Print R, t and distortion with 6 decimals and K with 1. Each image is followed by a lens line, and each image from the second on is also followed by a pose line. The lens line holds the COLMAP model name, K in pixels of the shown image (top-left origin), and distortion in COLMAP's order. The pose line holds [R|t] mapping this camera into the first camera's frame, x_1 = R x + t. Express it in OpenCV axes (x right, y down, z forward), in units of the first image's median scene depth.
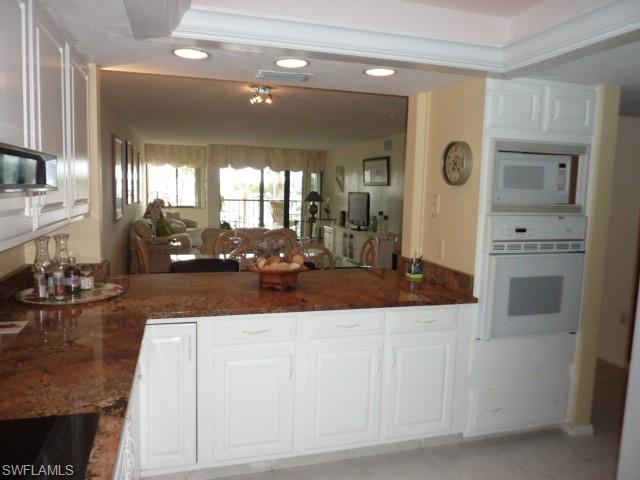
lens RADIAL K [[476.7, 0, 323.1], [0, 476.7, 241.8], [0, 0, 1]] dist [-0.002581, -0.038544]
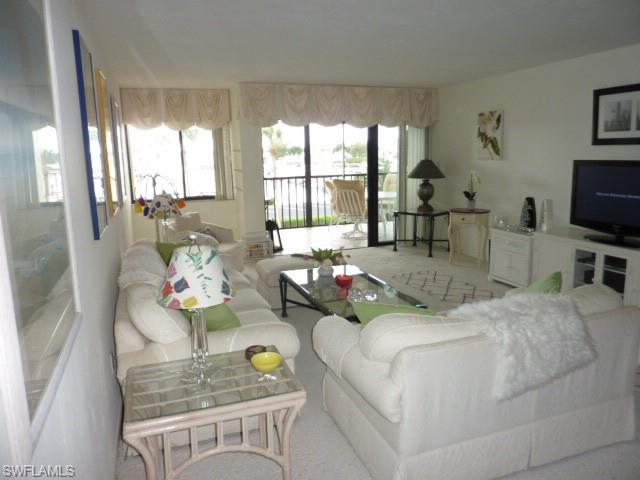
lens RADIAL K [[476.7, 0, 319.5], [0, 476.7, 236.4], [0, 0, 1]] dist [-0.002581, -0.038544]
pose [[0.997460, -0.058429, 0.040734, -0.177248], [0.055567, 0.996125, 0.068172, -0.060617], [-0.044559, -0.065735, 0.996842, 0.431548]]
